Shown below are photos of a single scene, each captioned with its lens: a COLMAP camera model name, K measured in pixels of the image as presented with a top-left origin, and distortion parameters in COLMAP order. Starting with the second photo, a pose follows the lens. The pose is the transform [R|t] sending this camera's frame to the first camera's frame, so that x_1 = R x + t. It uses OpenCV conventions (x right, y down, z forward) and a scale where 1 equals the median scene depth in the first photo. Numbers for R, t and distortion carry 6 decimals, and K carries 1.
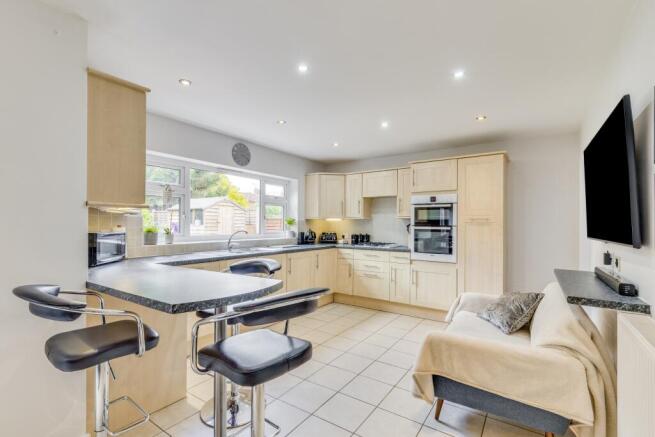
lens RADIAL K [[295.3, 0, 327.8], [0, 295.3, 215.6], [0, 0, 1]] dist [-0.000150, -0.000643]
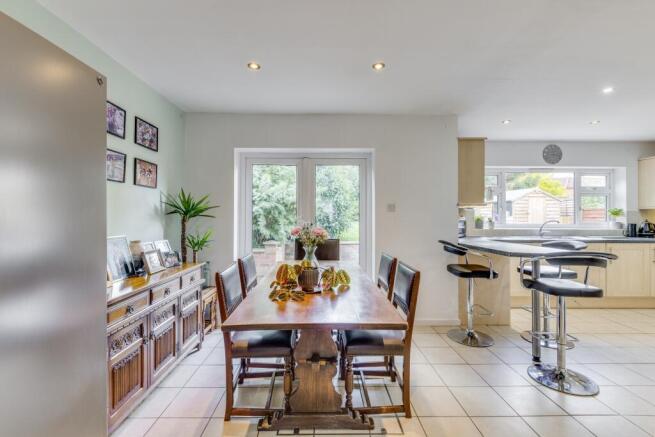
lens RADIAL K [[295.3, 0, 327.8], [0, 295.3, 215.6], [0, 0, 1]] dist [-0.000150, -0.000643]
pose [[0.585204, 0.000069, -0.810886, 0.110541], [0.024445, 0.999544, 0.017726, -0.008687], [0.810518, -0.030196, 0.584935, -0.335775]]
